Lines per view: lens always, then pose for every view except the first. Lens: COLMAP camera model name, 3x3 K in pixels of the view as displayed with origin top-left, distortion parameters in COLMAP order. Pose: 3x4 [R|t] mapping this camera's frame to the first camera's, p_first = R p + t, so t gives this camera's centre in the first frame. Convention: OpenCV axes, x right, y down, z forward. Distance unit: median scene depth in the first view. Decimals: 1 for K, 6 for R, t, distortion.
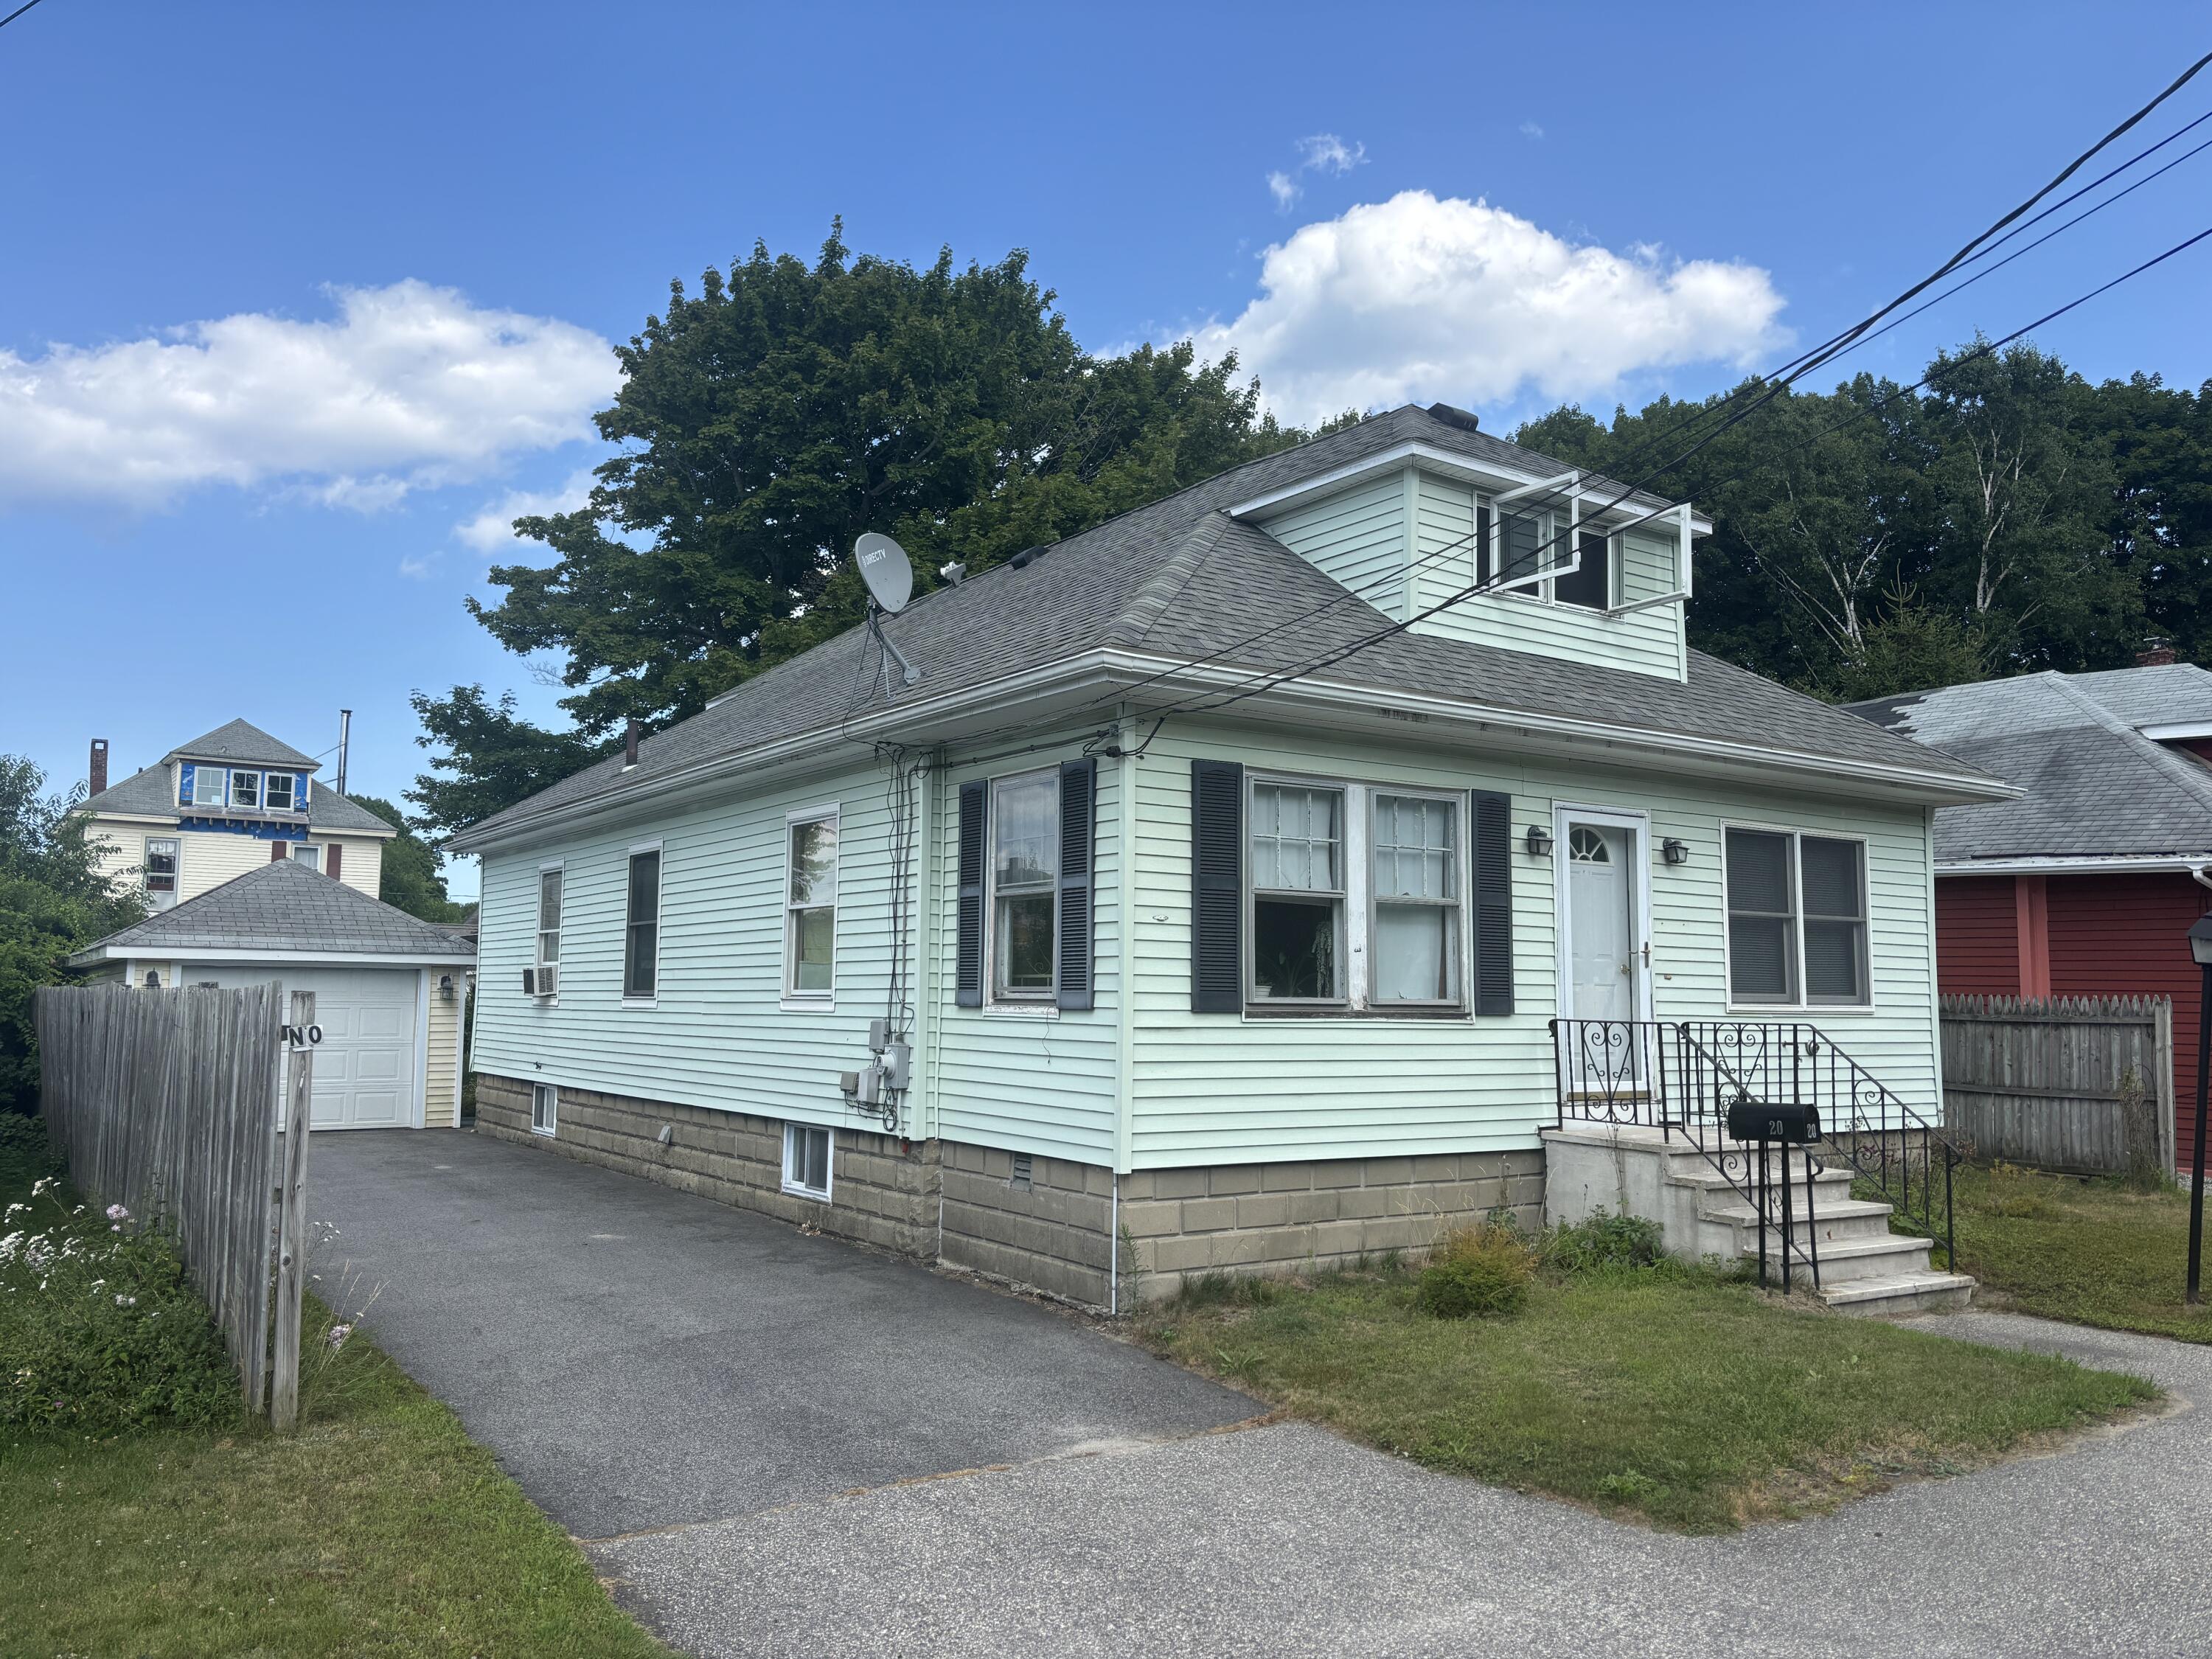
lens RADIAL K [[1686.1, 0, 1109.1], [0, 1686.1, 830.0], [0, 0, 1]] dist [0.035044, 0.003636]
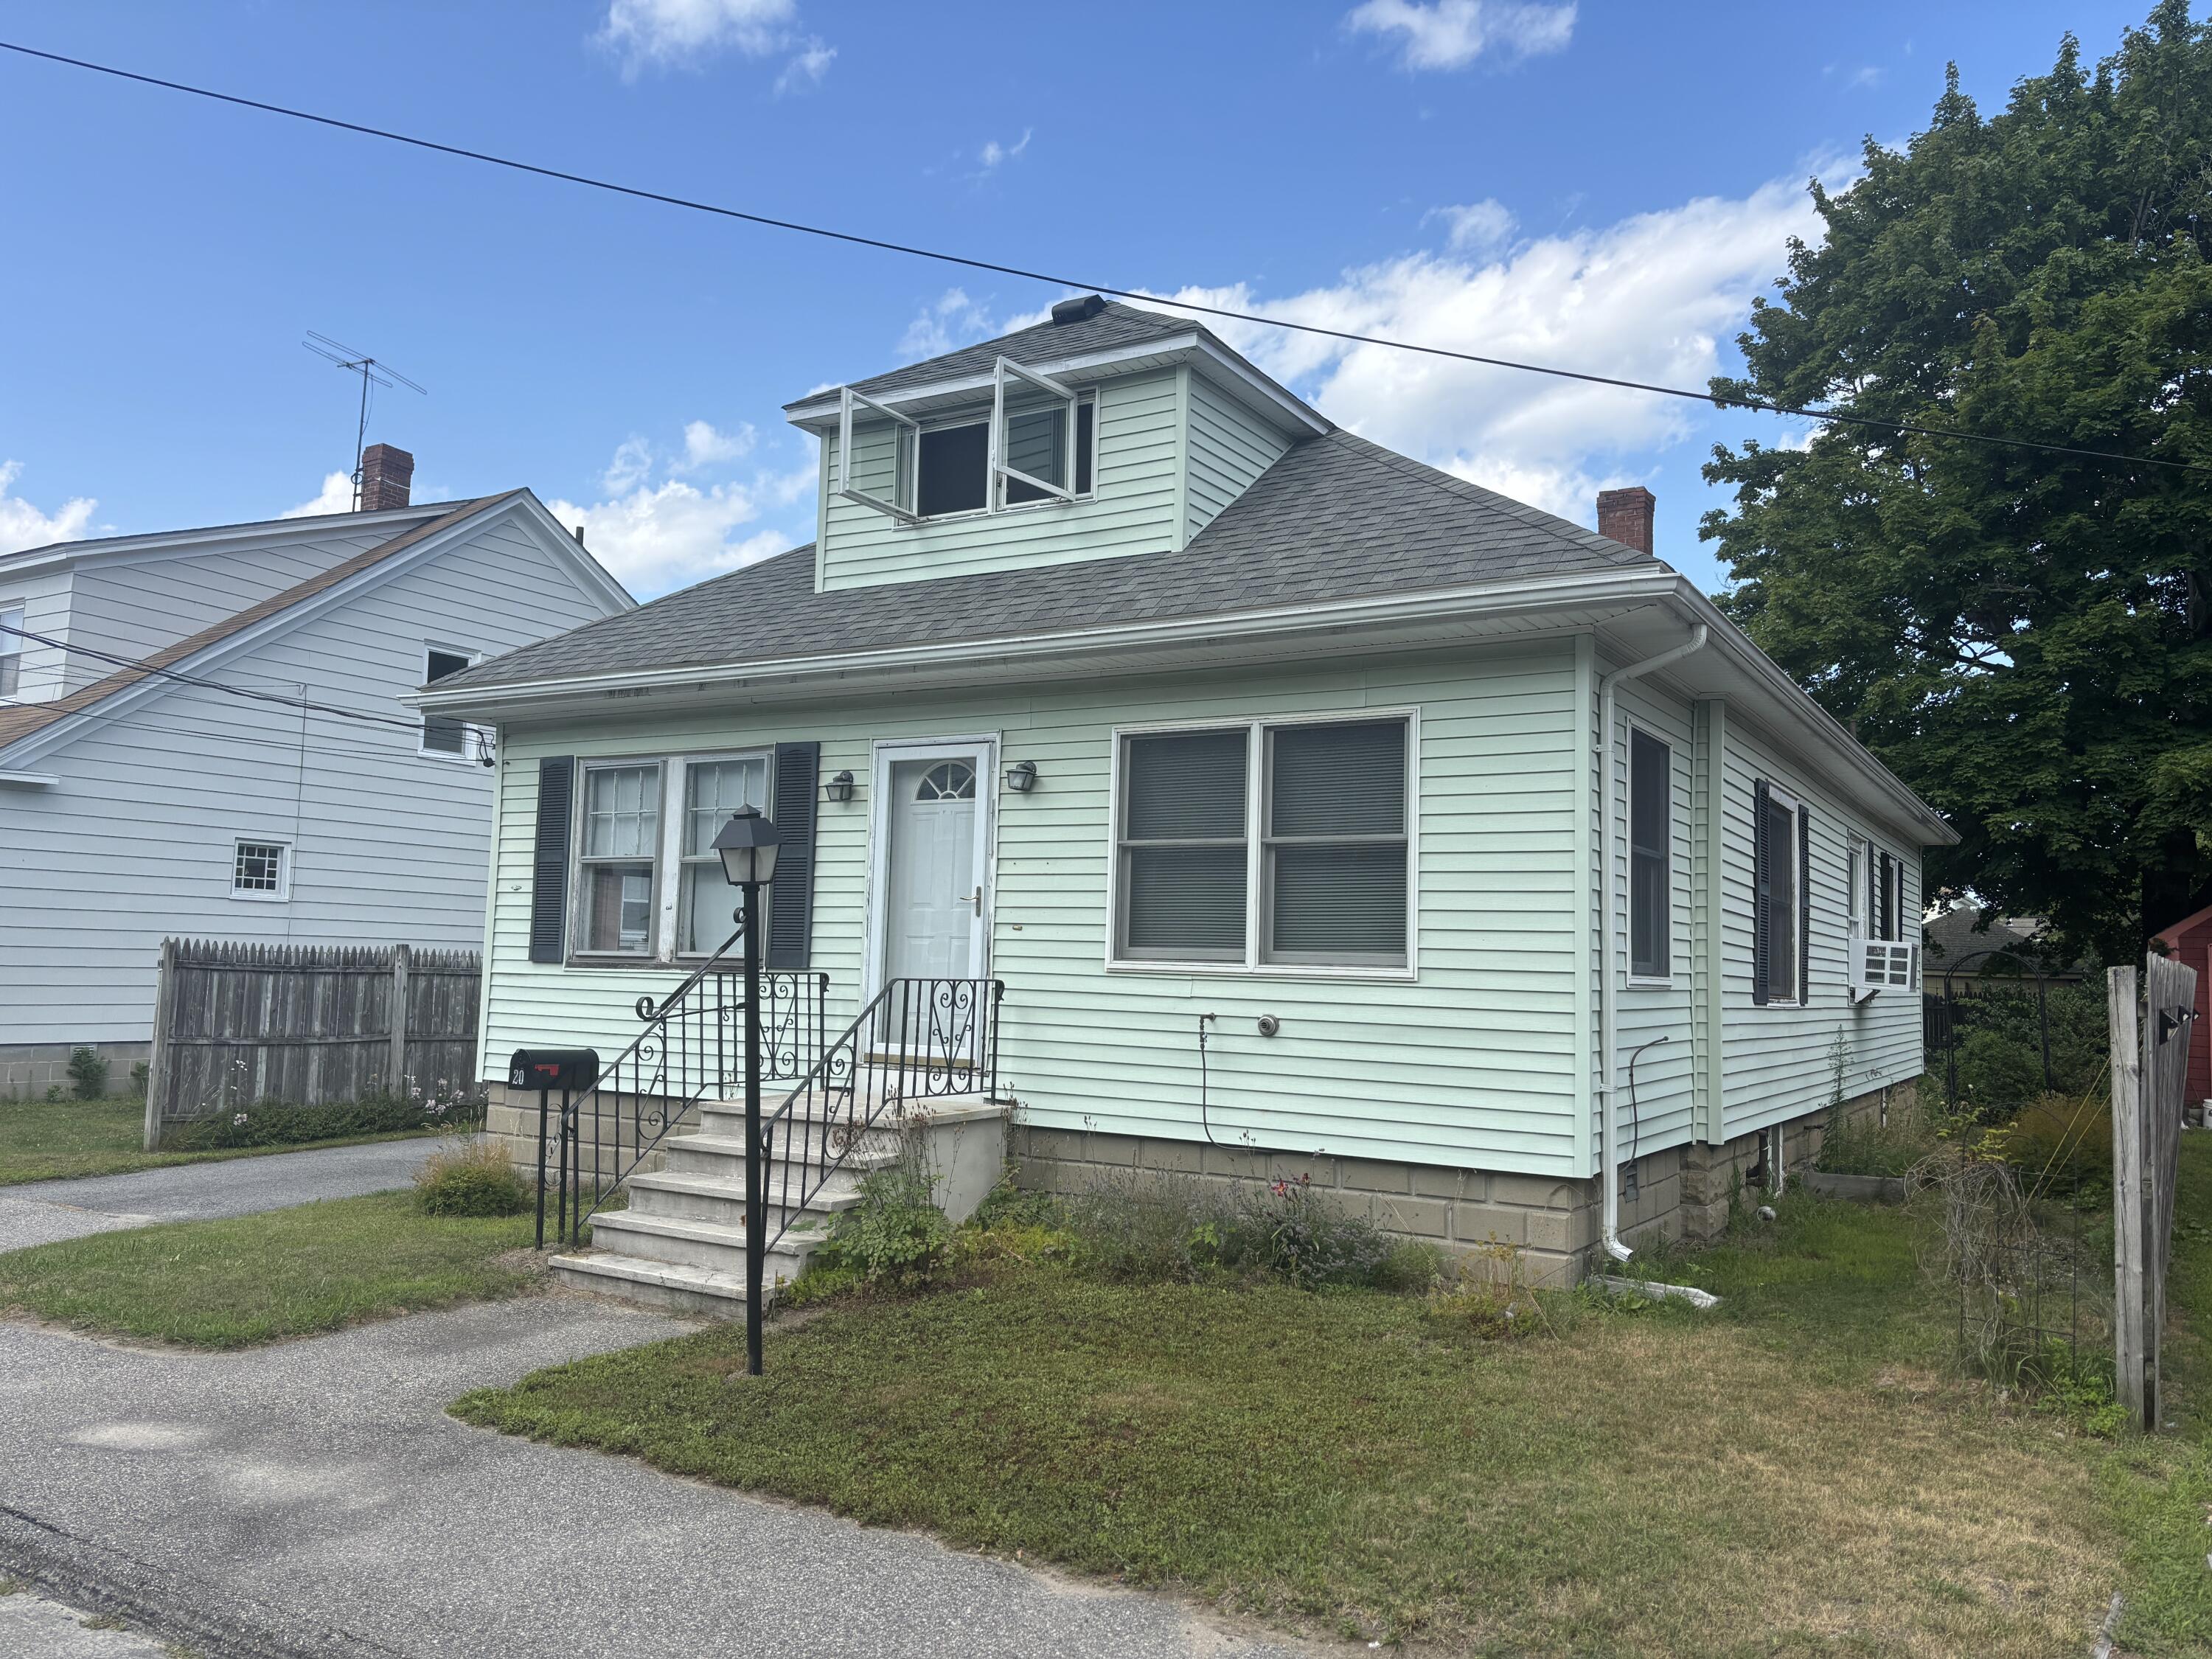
lens RADIAL K [[1686.1, 0, 1115.4], [0, 1686.1, 821.8], [0, 0, 1]] dist [0.035044, 0.003636]
pose [[0.422607, -0.080888, -0.902696, 1.064891], [0.069733, 0.995959, -0.056598, 0.082261], [0.903627, -0.039029, 0.426539, 0.668046]]
